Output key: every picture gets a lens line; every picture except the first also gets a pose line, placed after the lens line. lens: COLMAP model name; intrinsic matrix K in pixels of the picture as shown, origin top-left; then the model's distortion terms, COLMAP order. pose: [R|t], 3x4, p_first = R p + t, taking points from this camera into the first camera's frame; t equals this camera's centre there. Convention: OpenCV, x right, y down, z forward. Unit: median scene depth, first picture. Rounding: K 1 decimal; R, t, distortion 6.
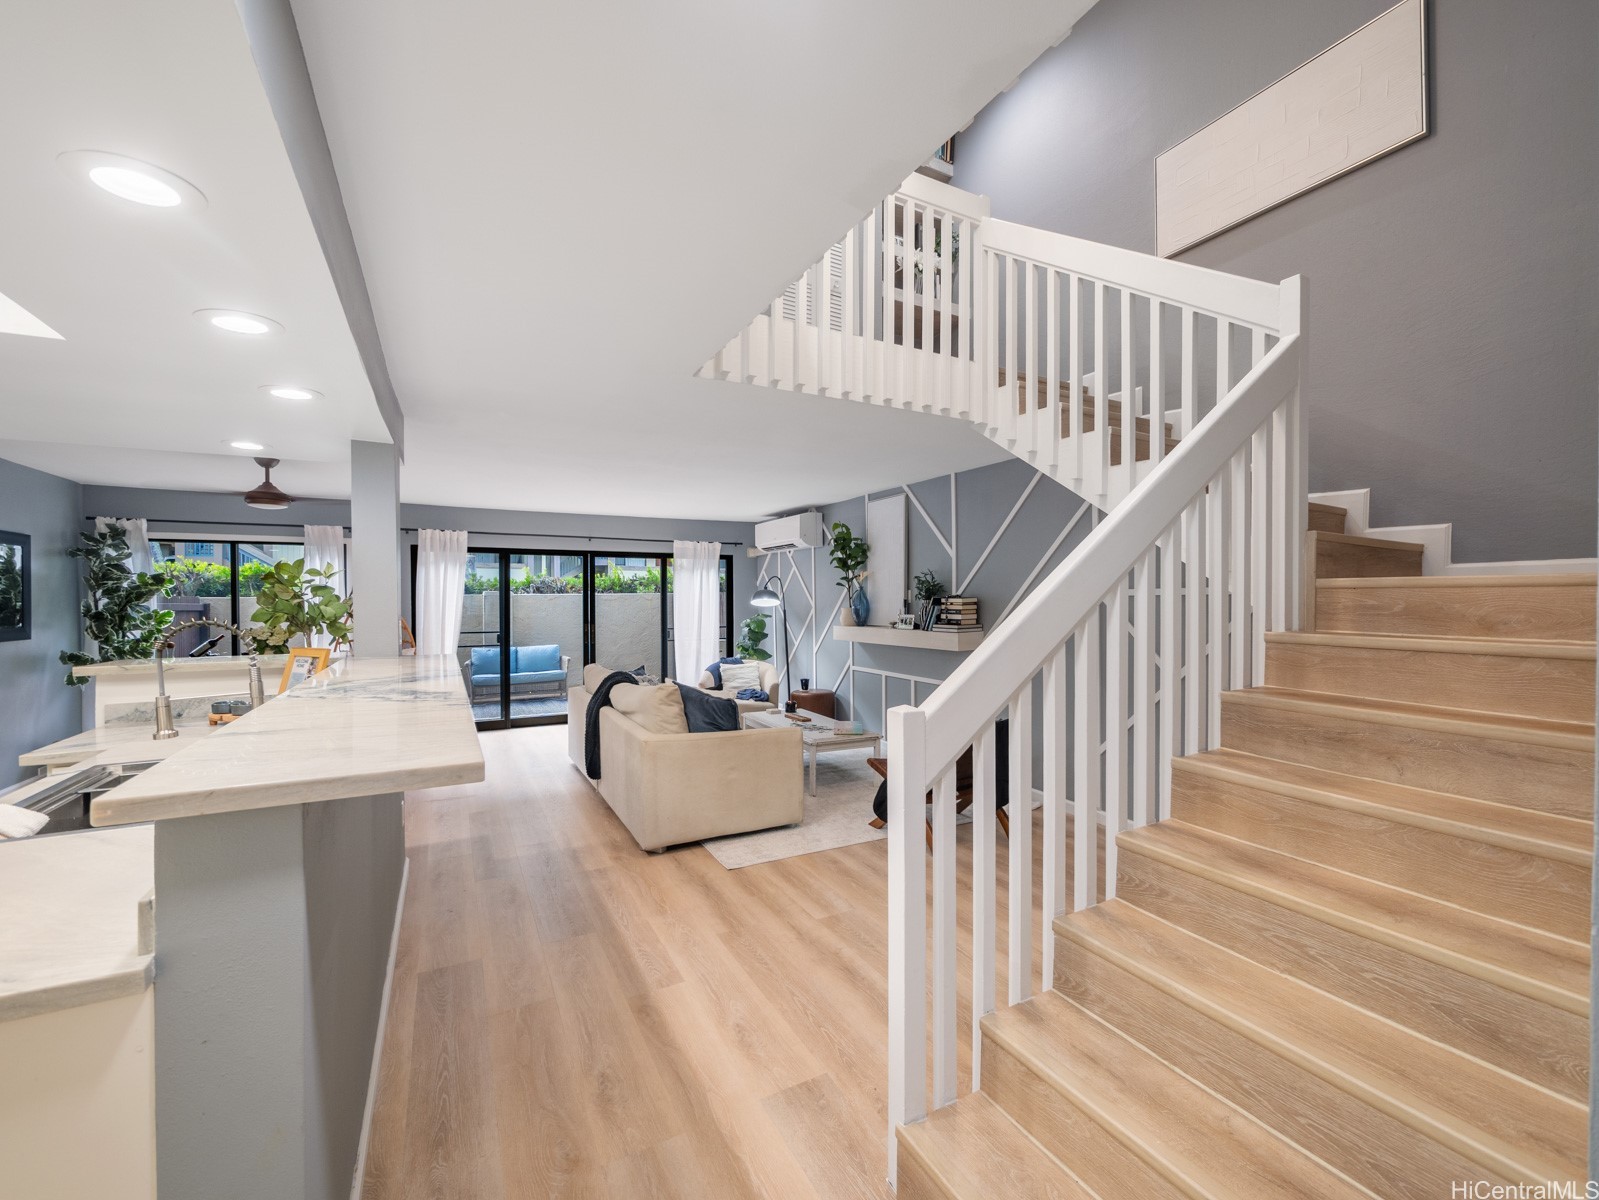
lens RADIAL K [[665.0, 0, 799.4], [0, 665.0, 600.7], [0, 0, 1]] dist [-0.001169, 0.000520]
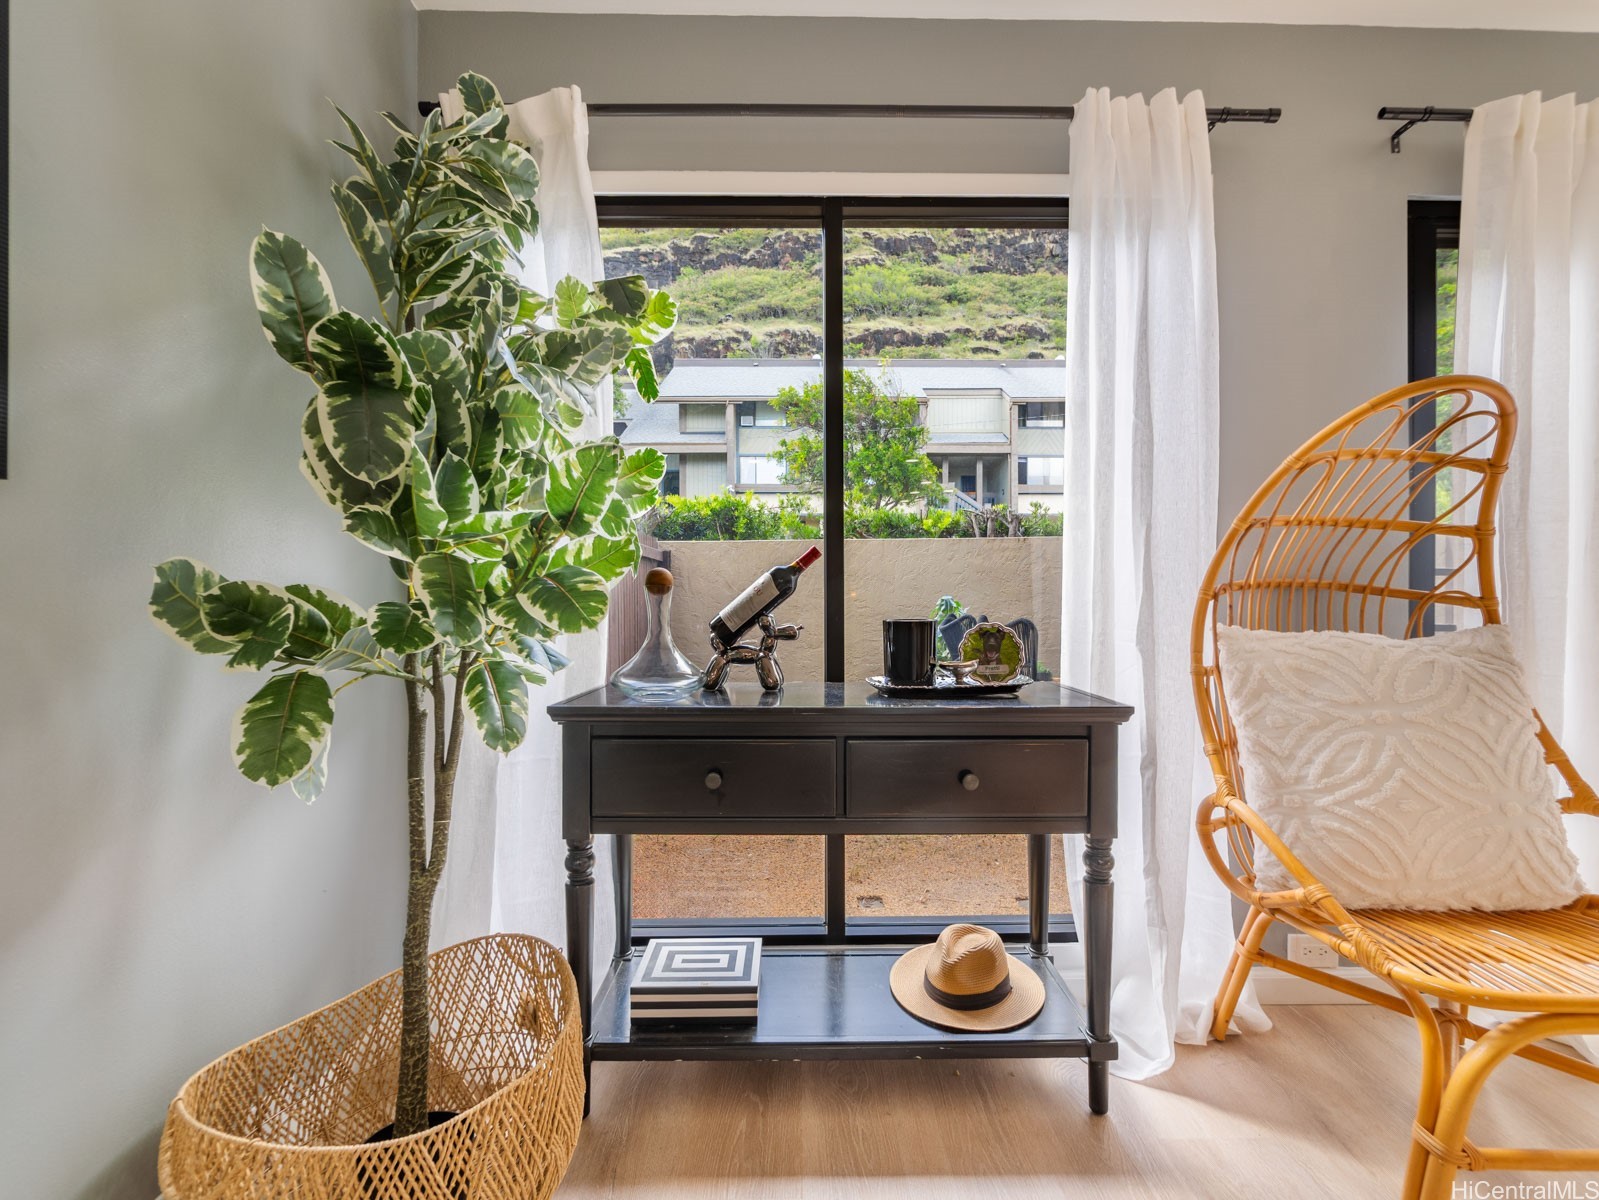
lens RADIAL K [[665.0, 0, 798.9], [0, 665.0, 594.5], [0, 0, 1]] dist [-0.001169, 0.000520]
pose [[0.887956, 0.002665, -0.459920, -0.733554], [-0.004466, 0.999986, -0.002829, 0.066411], [0.459906, 0.004566, 0.887956, 0.751595]]
